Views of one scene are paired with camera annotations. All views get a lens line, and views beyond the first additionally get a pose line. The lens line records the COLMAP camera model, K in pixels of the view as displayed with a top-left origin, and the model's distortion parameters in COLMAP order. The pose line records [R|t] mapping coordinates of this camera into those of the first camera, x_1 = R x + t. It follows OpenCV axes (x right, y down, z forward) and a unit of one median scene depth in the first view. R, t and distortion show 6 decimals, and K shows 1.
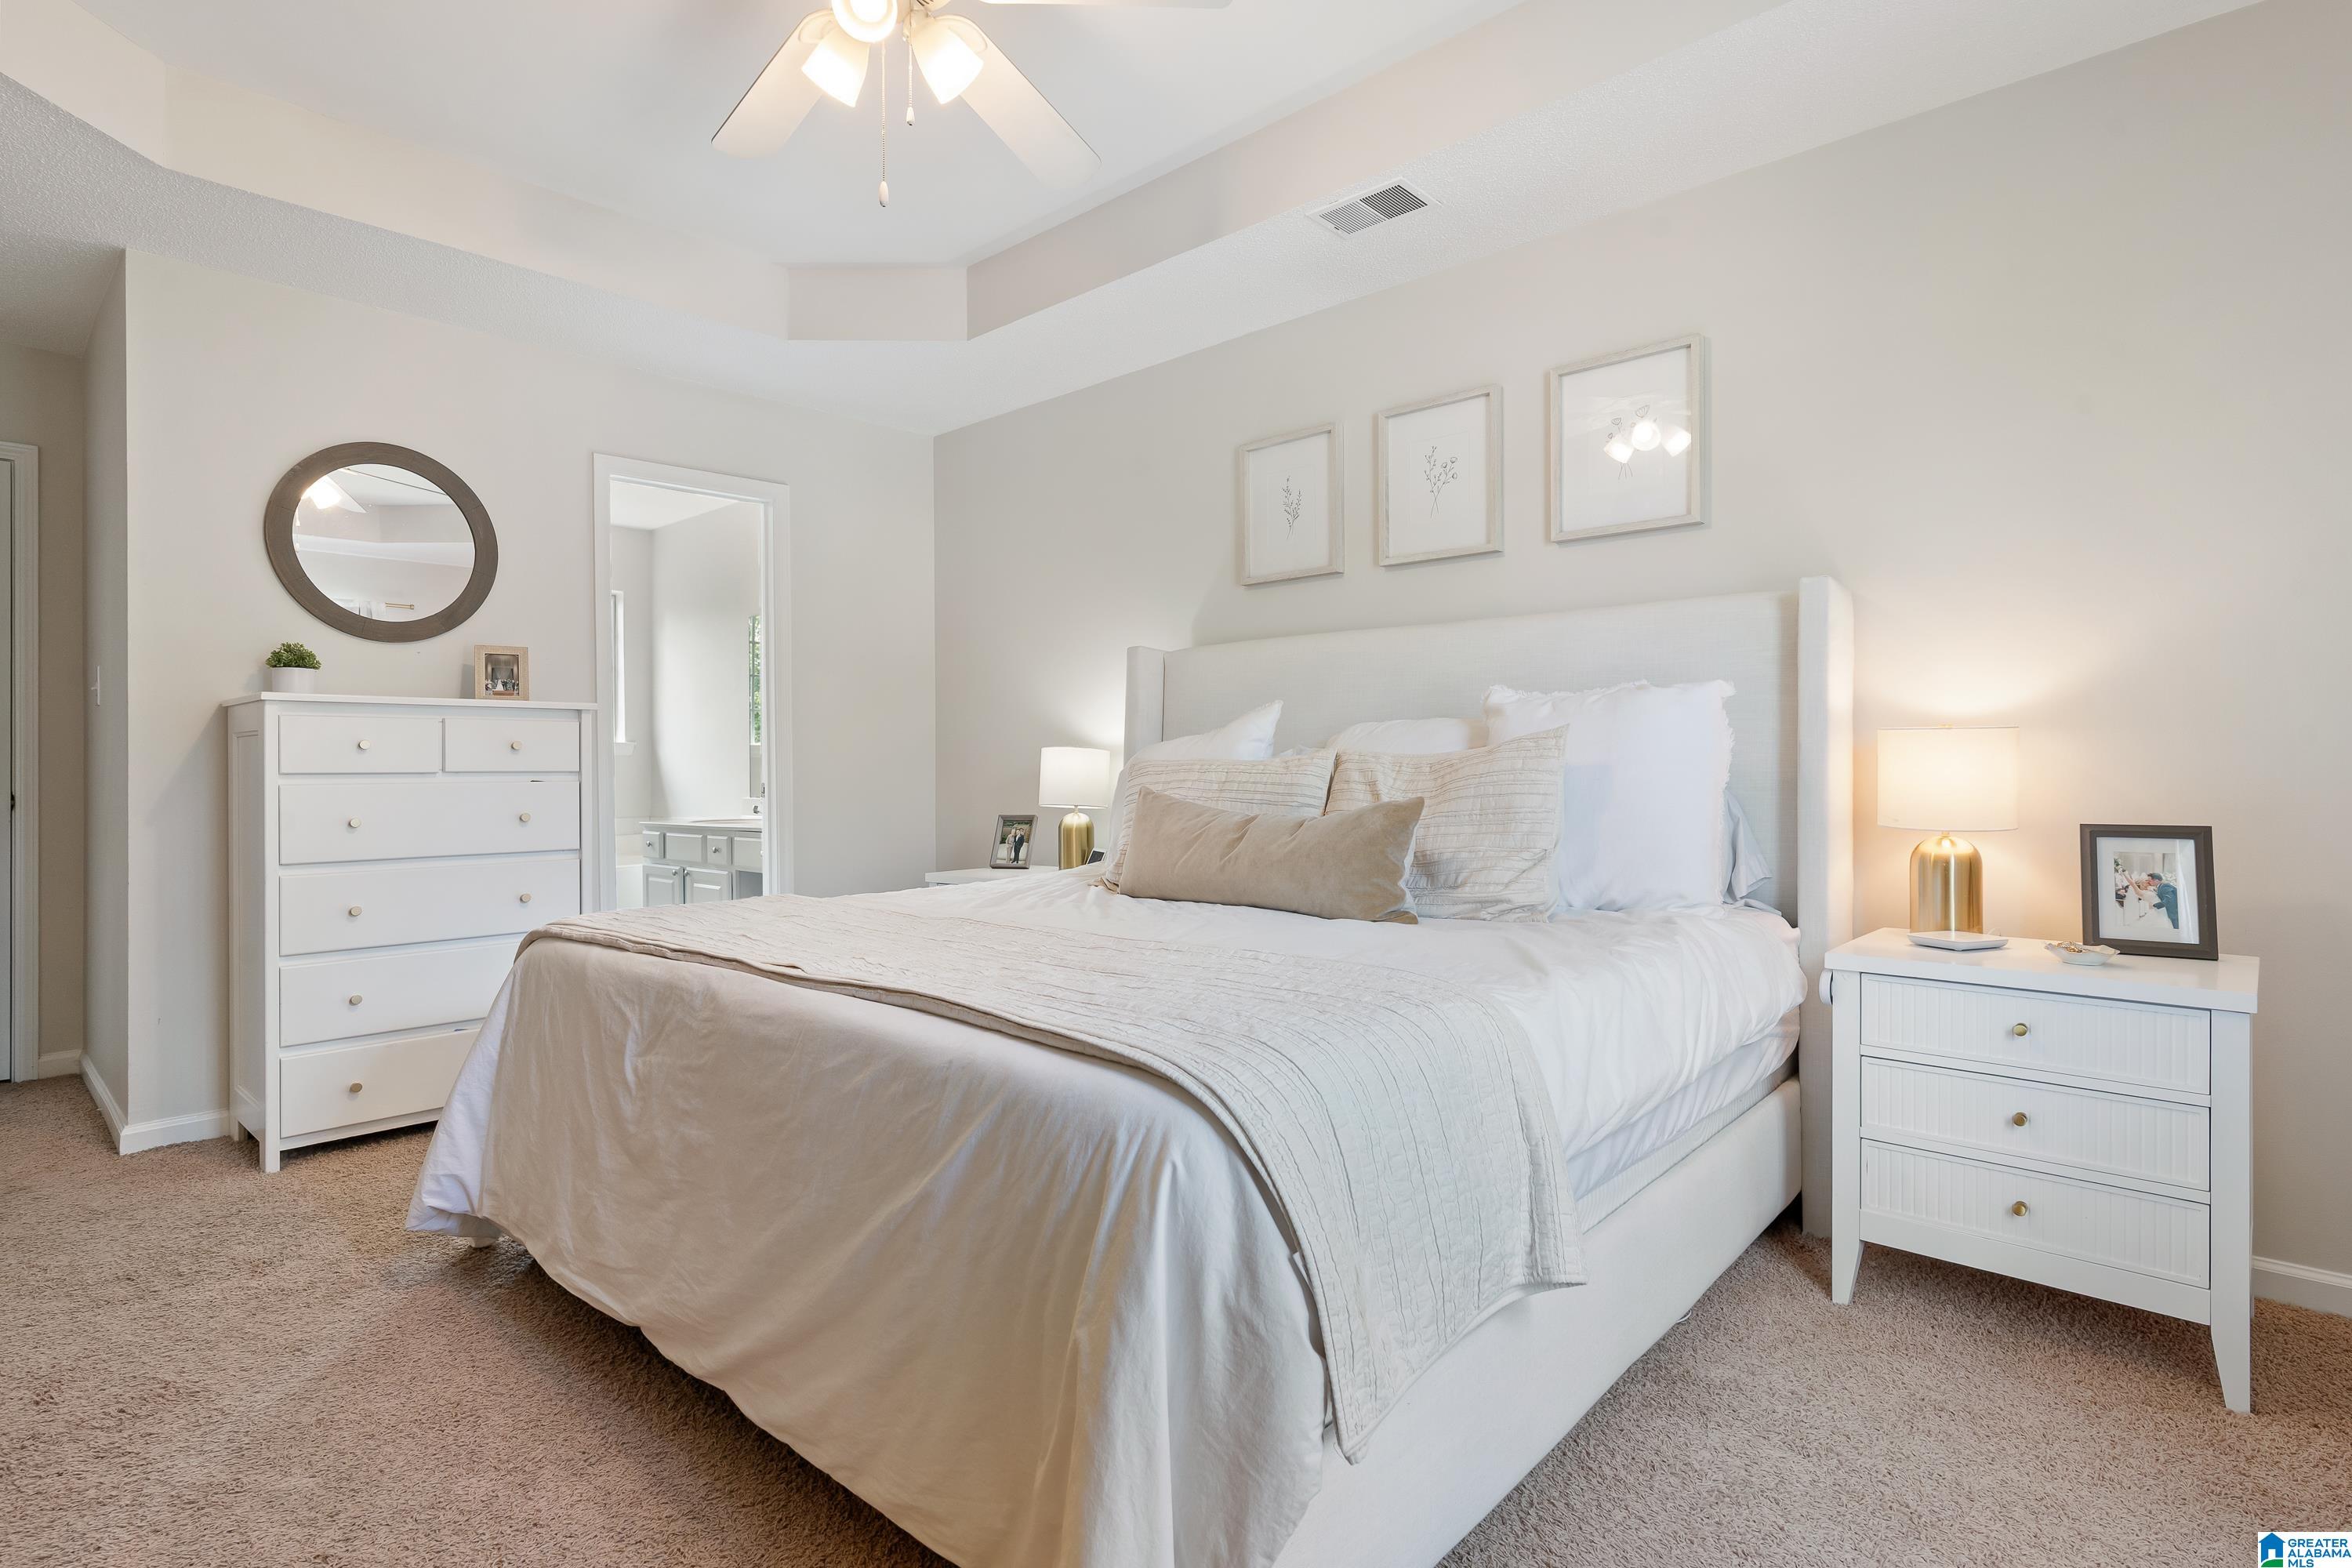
lens RADIAL K [[1200.0, 0, 1171.9], [0, 1200.0, 769.8], [0, 0, 1]] dist [-0.002801, 0.000077]
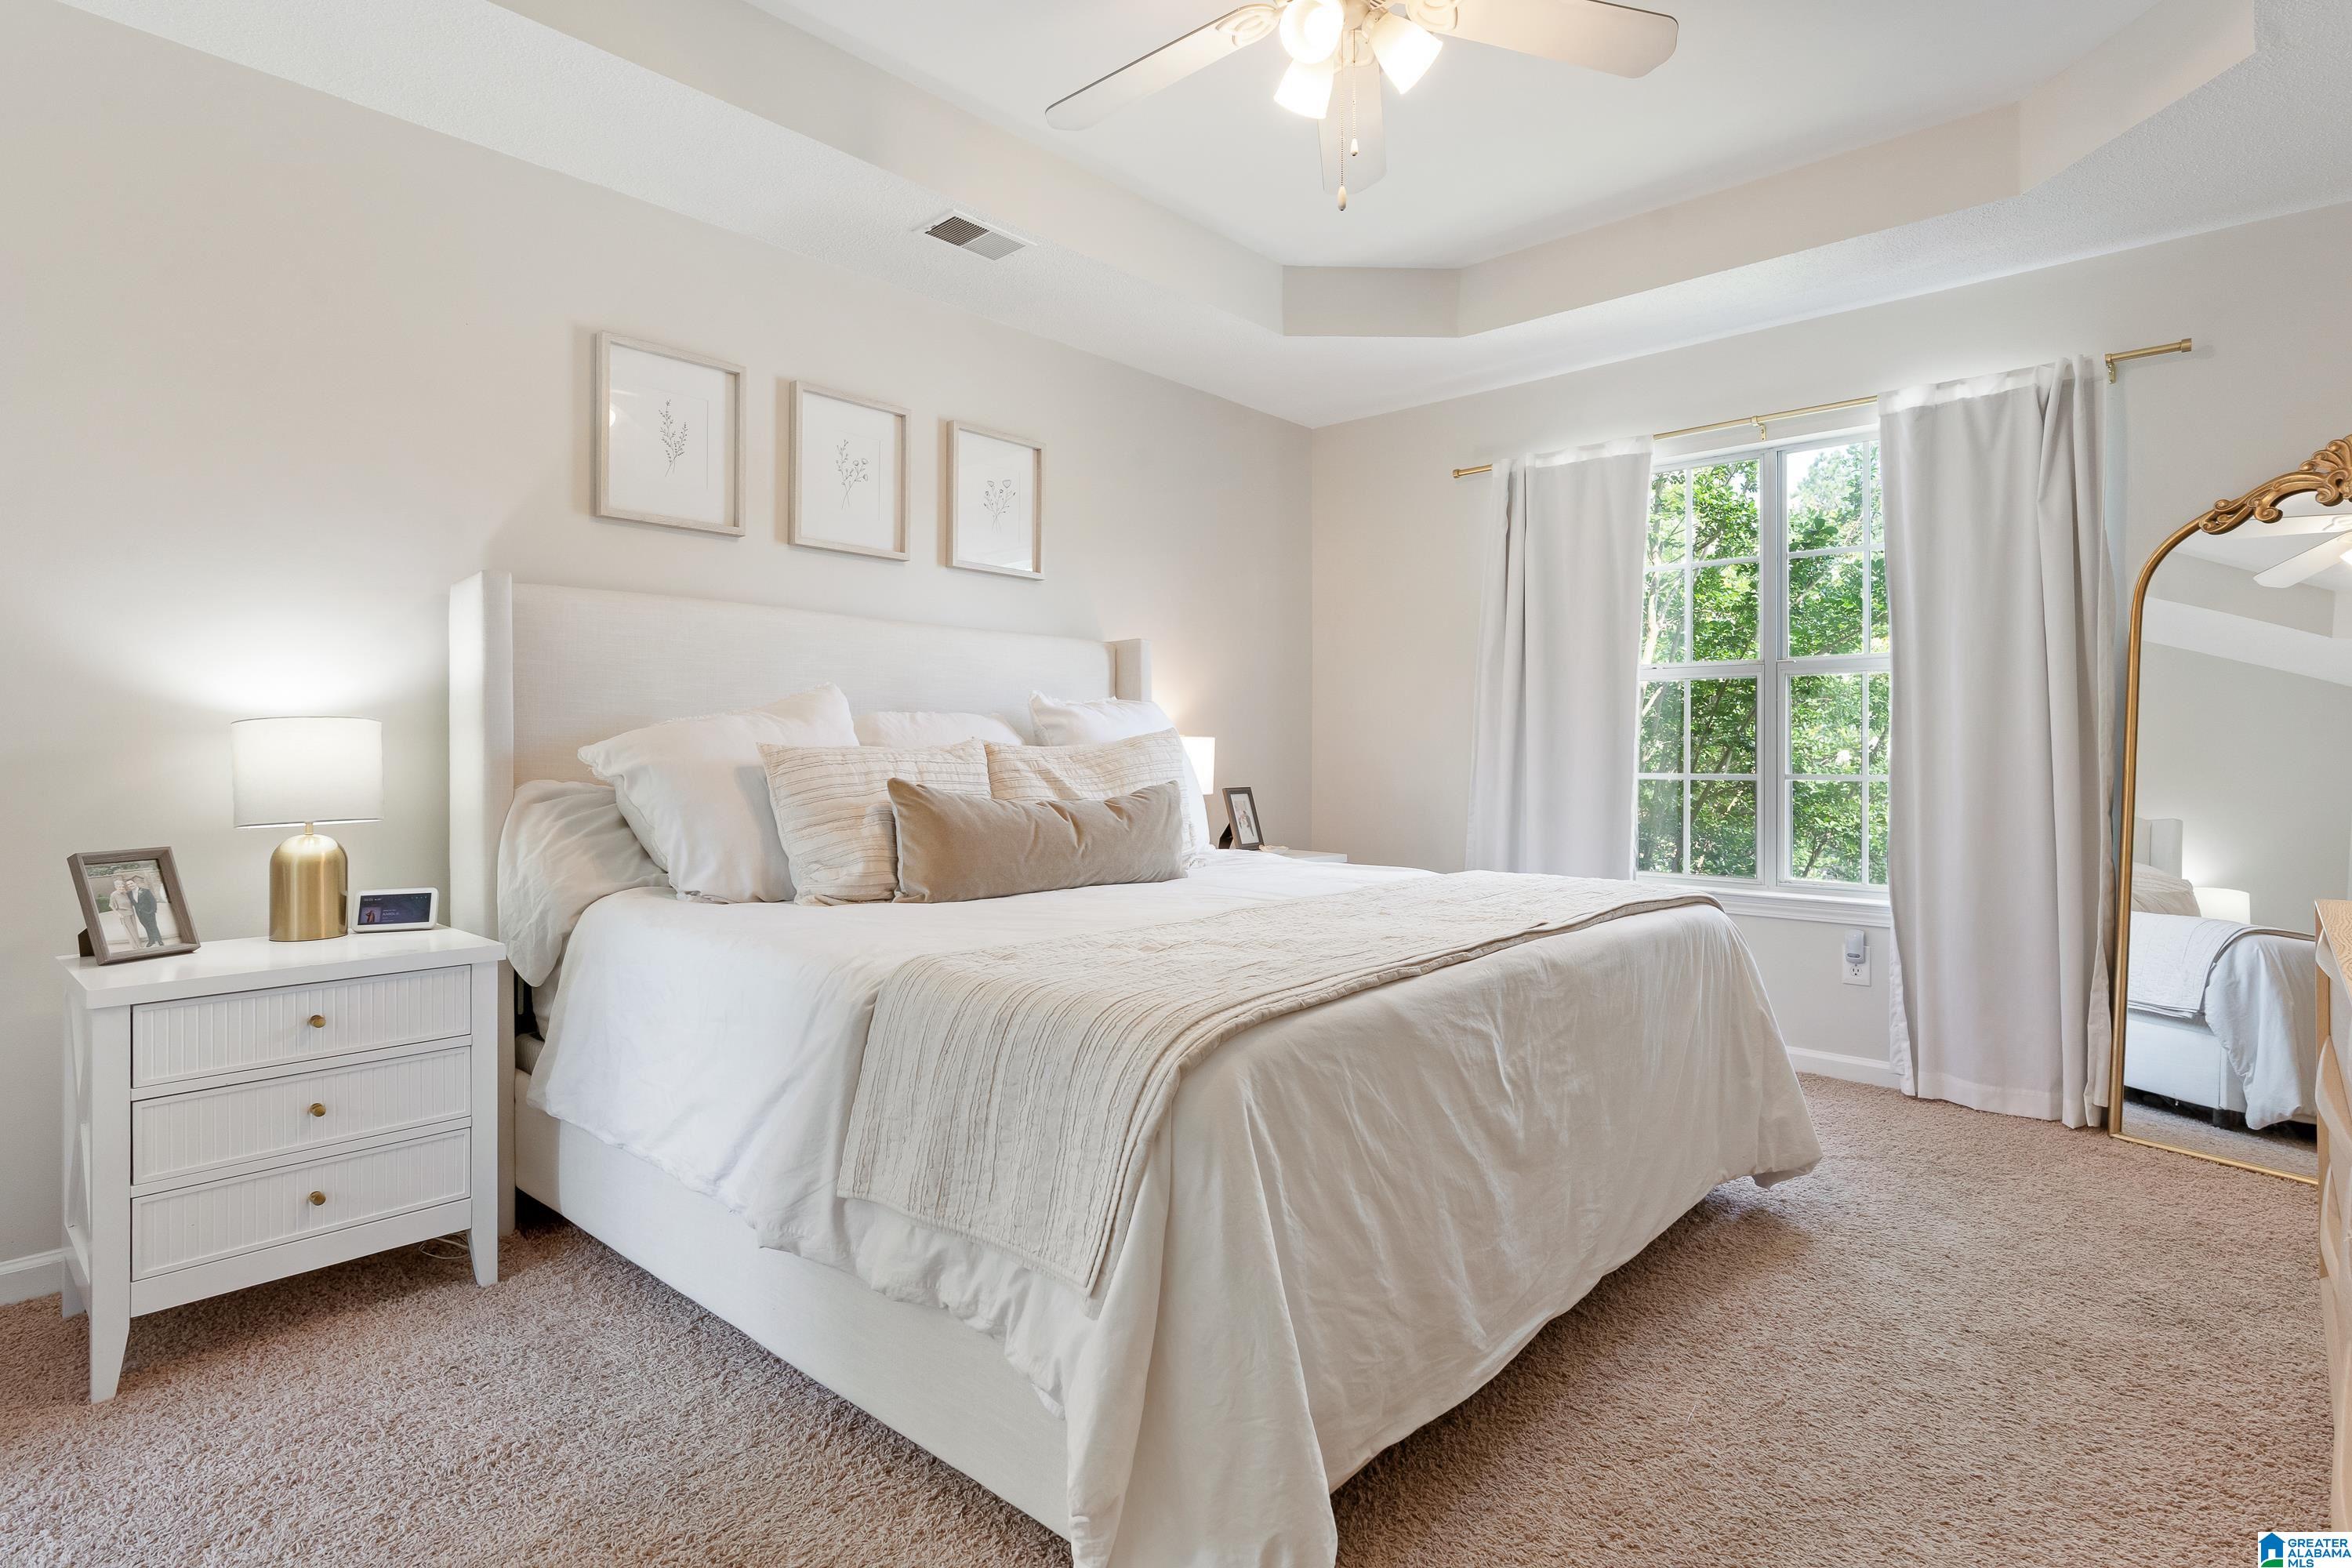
lens RADIAL K [[1200.0, 0, 1171.9], [0, 1200.0, 769.8], [0, 0, 1]] dist [-0.002801, 0.000077]
pose [[-0.020625, -0.003549, 0.999781, -0.650274], [0.001425, 0.999993, 0.003579, 0.004049], [-0.999786, 0.001499, -0.020619, 0.607170]]
